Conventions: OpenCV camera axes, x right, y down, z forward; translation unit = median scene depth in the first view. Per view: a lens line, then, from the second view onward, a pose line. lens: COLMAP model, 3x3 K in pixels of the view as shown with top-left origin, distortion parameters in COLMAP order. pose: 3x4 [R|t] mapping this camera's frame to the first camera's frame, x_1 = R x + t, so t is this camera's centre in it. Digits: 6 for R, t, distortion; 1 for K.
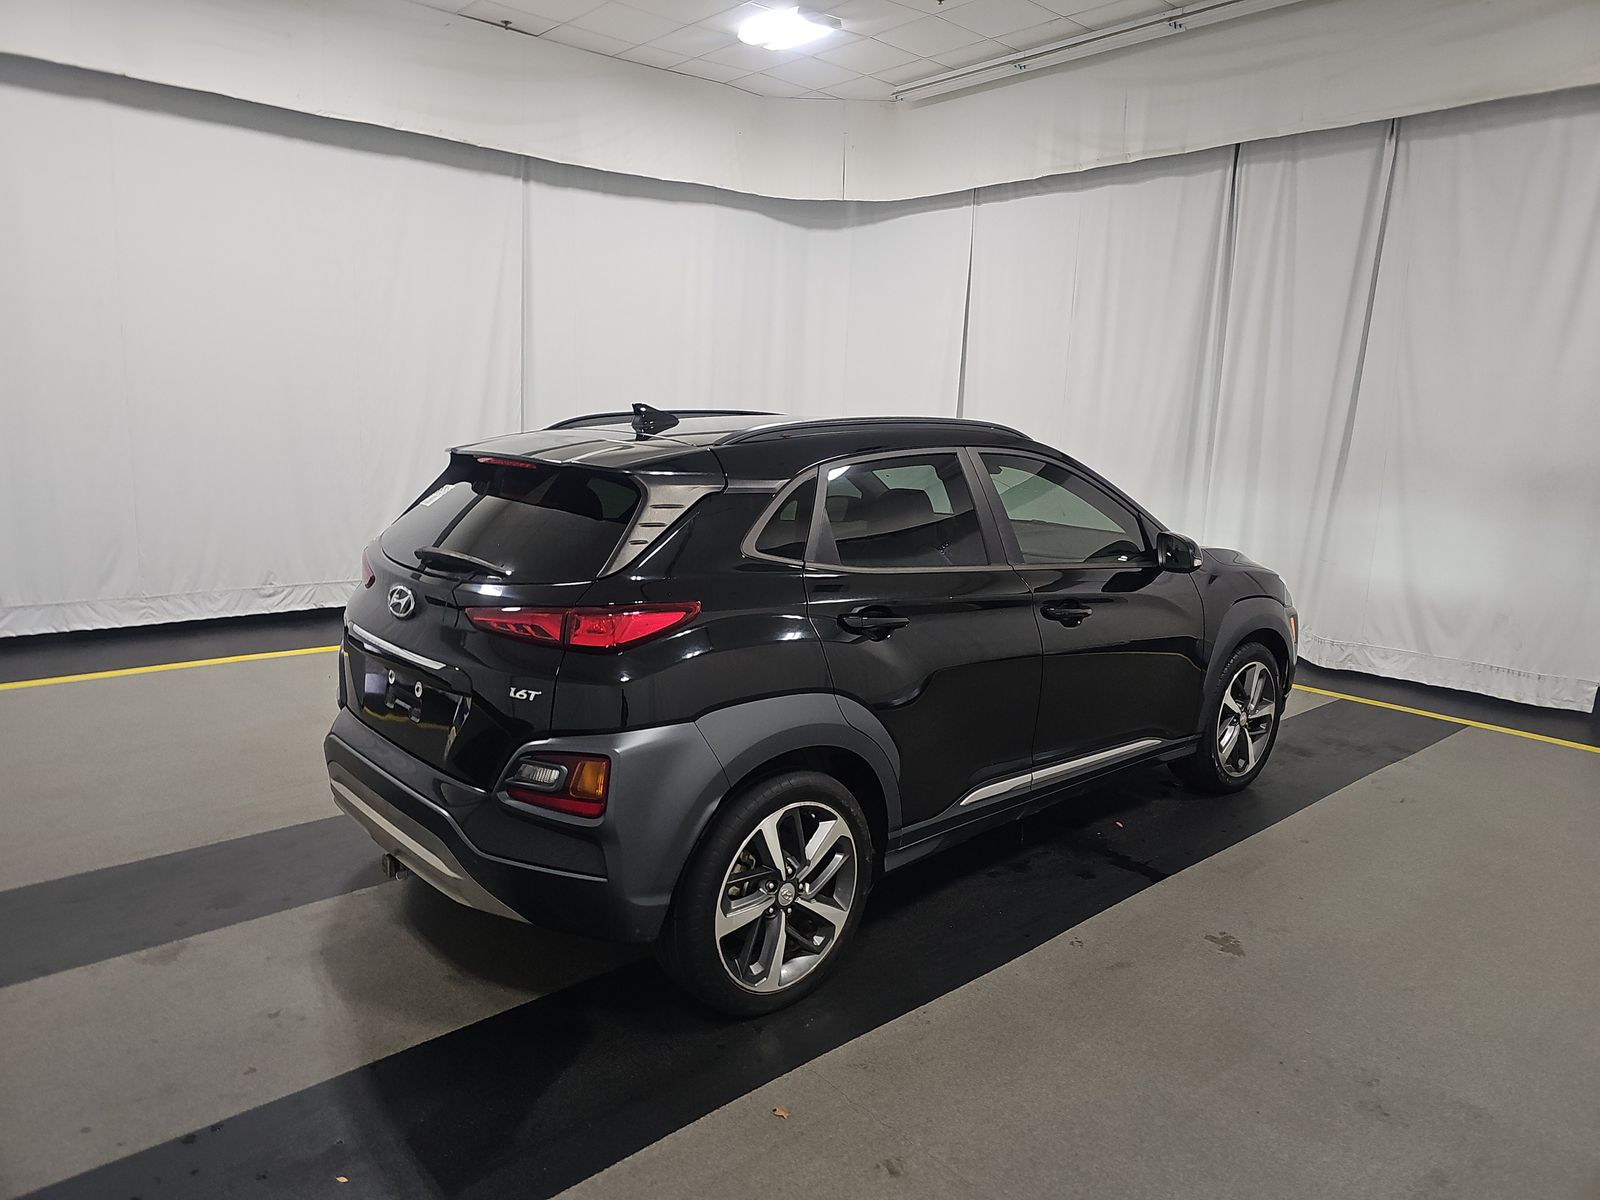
lens RADIAL K [[1054.4, 0, 784.4], [0, 1054.4, 608.9], [0, 0, 1]] dist [0.041178, -0.048764]
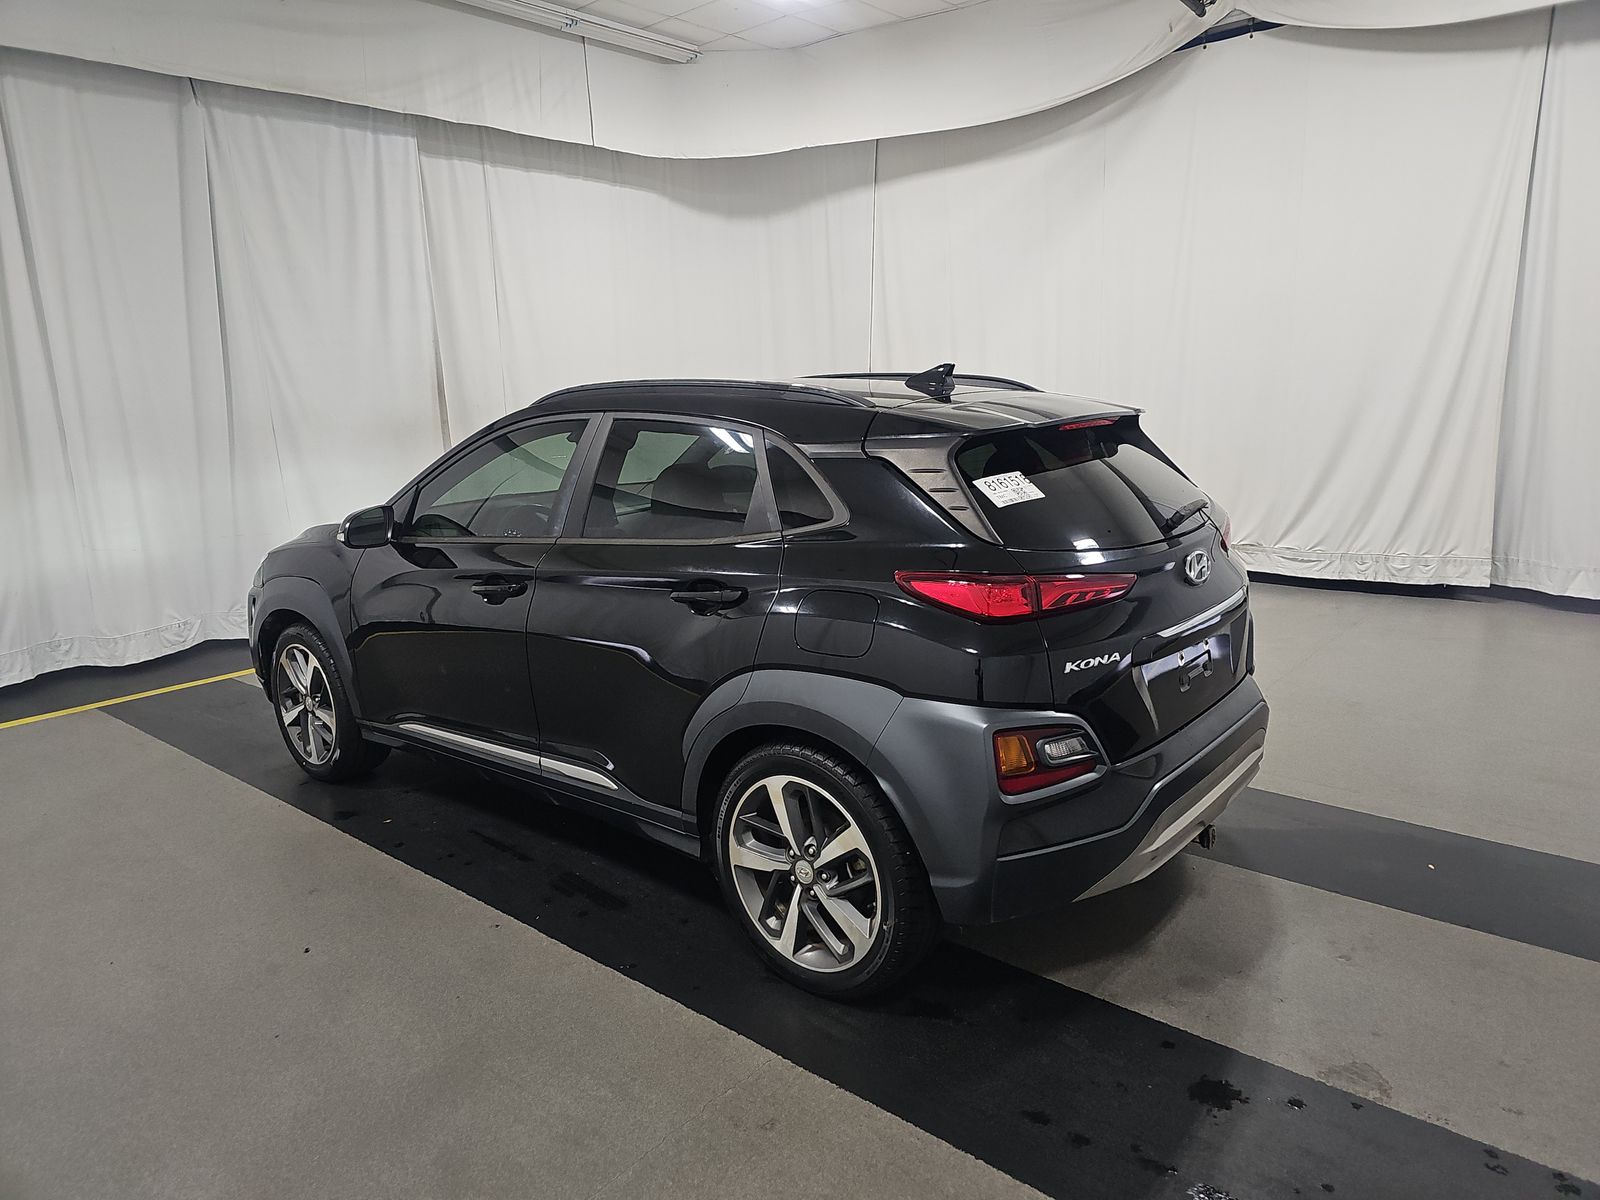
lens RADIAL K [[1096.2, 0, 807.8], [0, 1096.2, 599.1], [0, 0, 1]] dist [-0.001131, -0.008115]
pose [[-0.179941, -0.215981, 0.959674, -0.945677], [0.207811, 0.945232, 0.251695, -0.228022], [-0.961476, 0.244721, -0.125203, 1.101208]]
